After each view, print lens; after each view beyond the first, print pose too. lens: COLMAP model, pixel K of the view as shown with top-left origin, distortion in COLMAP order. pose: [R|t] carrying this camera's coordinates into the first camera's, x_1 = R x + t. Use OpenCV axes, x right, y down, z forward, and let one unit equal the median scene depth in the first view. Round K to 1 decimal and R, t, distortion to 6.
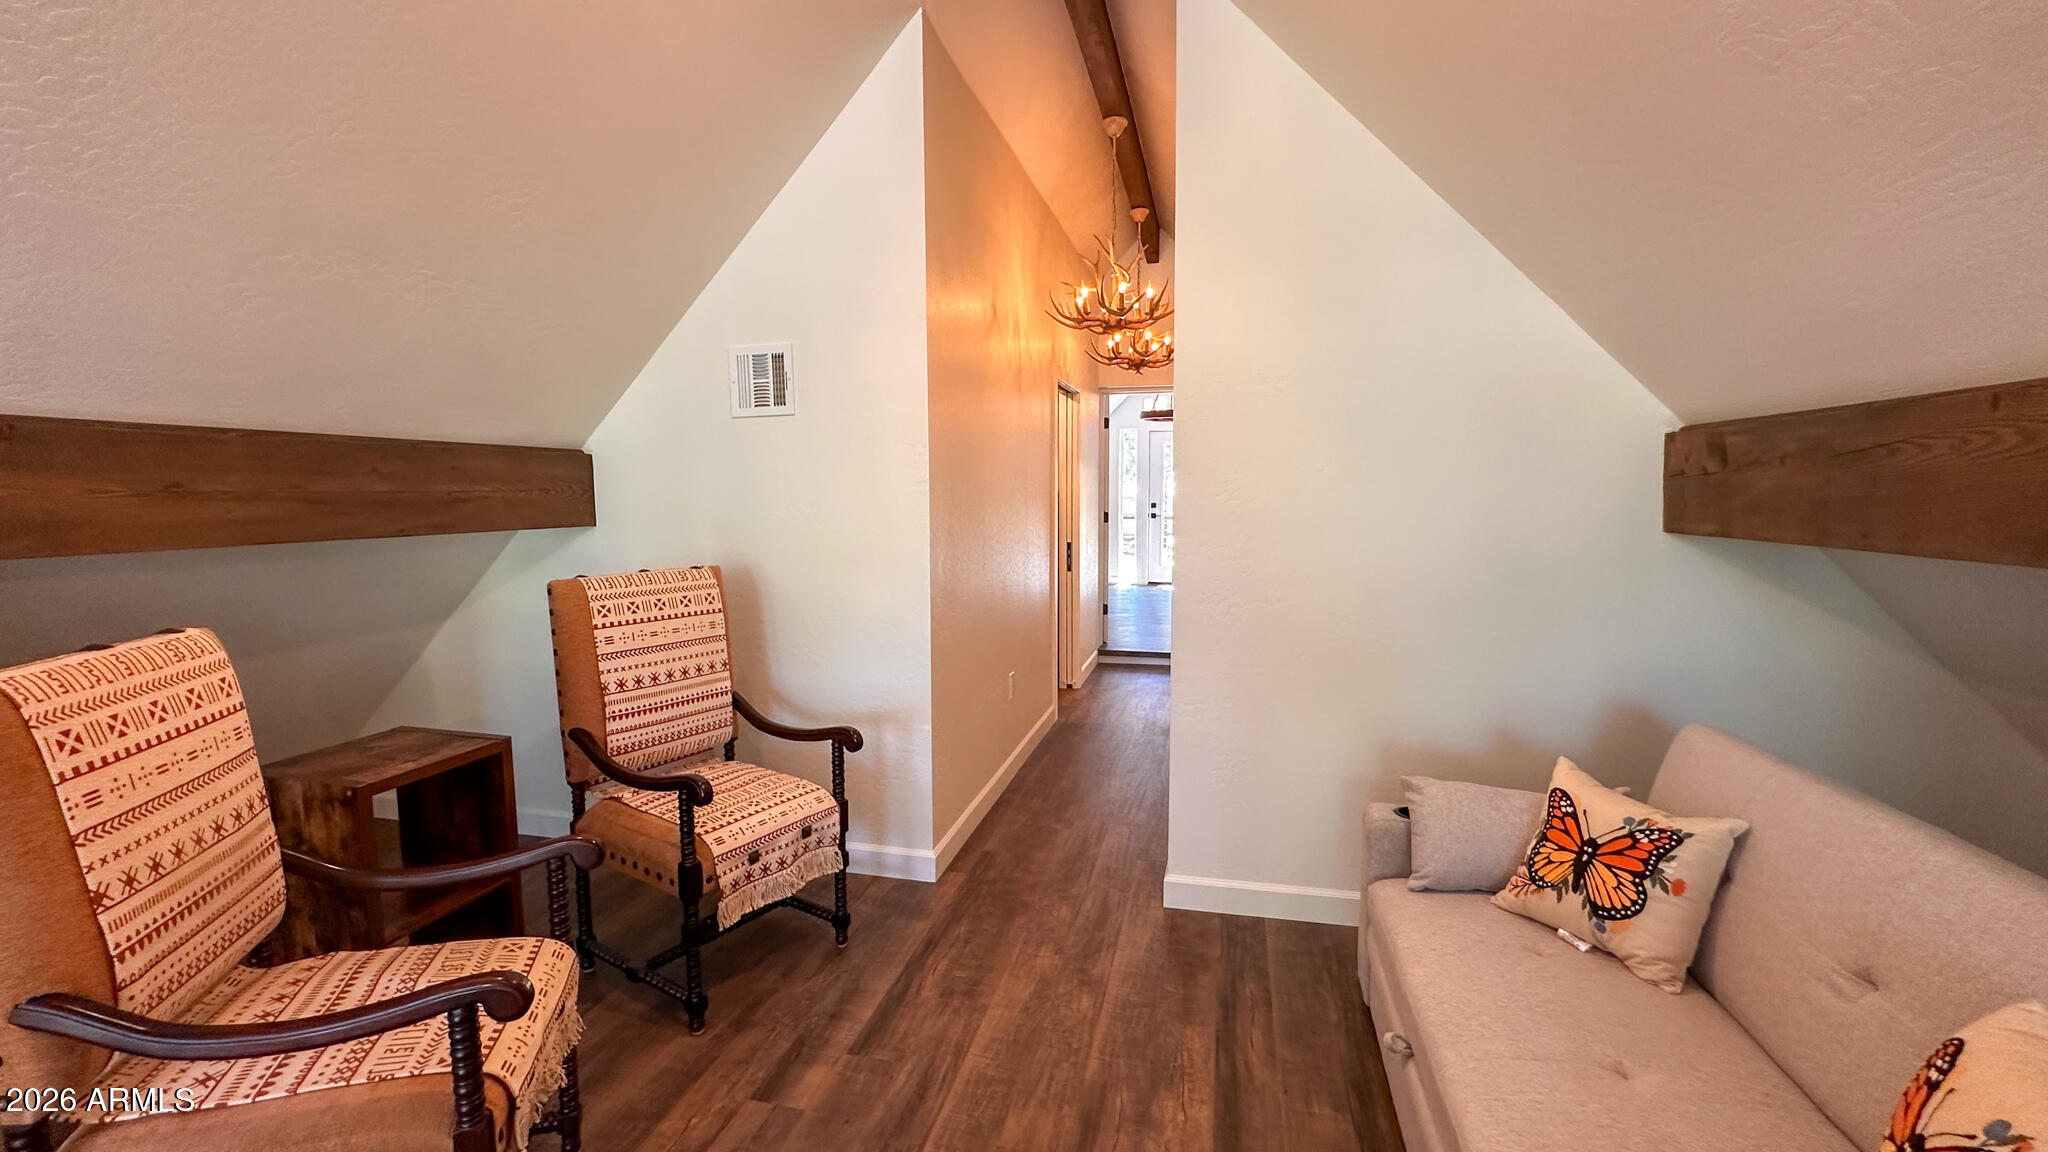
lens RADIAL K [[855.1, 0, 1024.0], [0, 855.1, 576.0], [0, 0, 1]] dist [-0.000102, 0.000214]
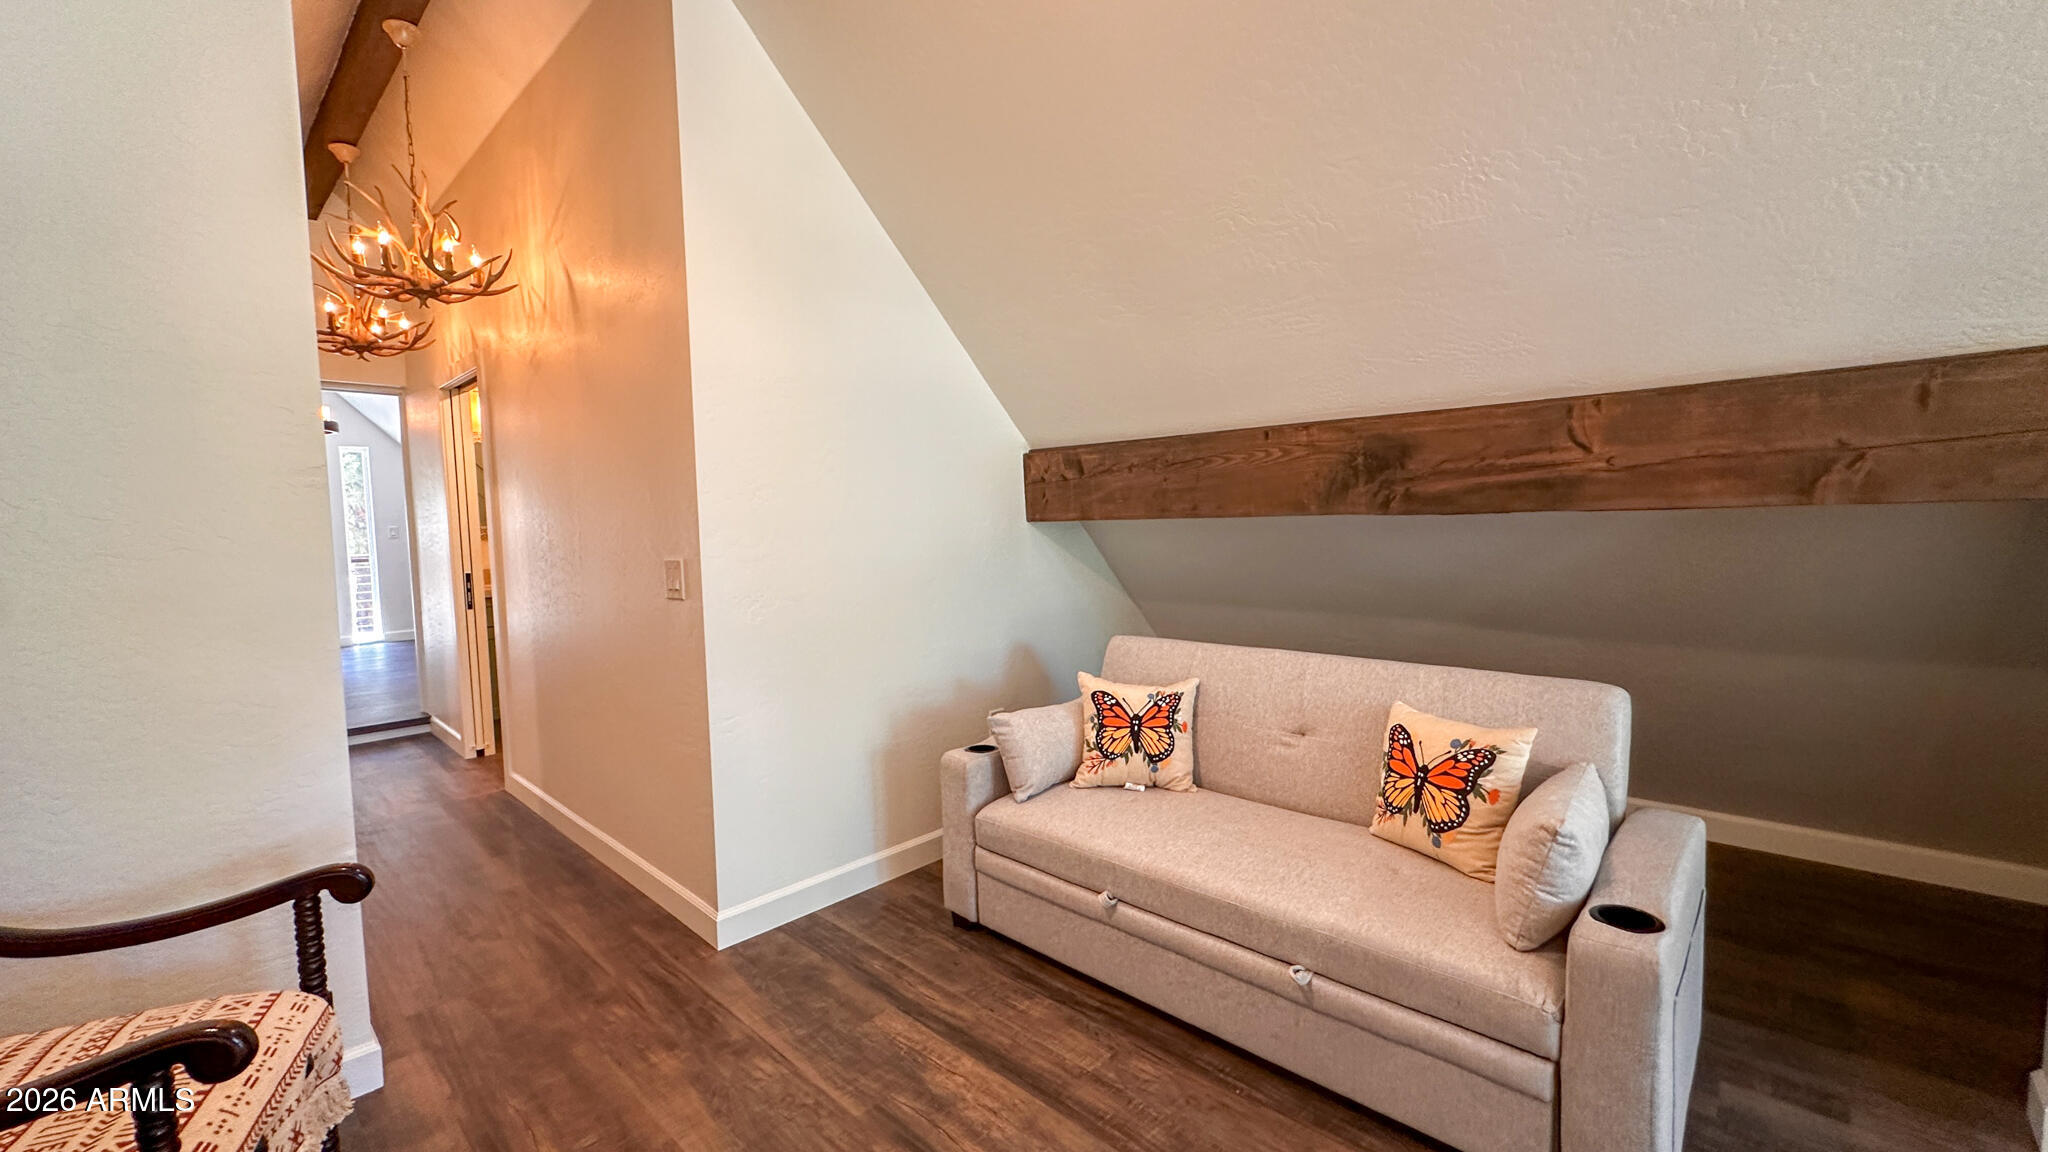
lens RADIAL K [[822.1, 0, 1024.0], [0, 822.1, 576.0], [0, 0, 1]] dist [-0.003063, 0.000010]
pose [[0.510602, -0.066547, 0.857238, -0.623573], [0.105493, 0.994316, 0.014353, 0.026949], [-0.853321, 0.083104, 0.514720, 0.401764]]
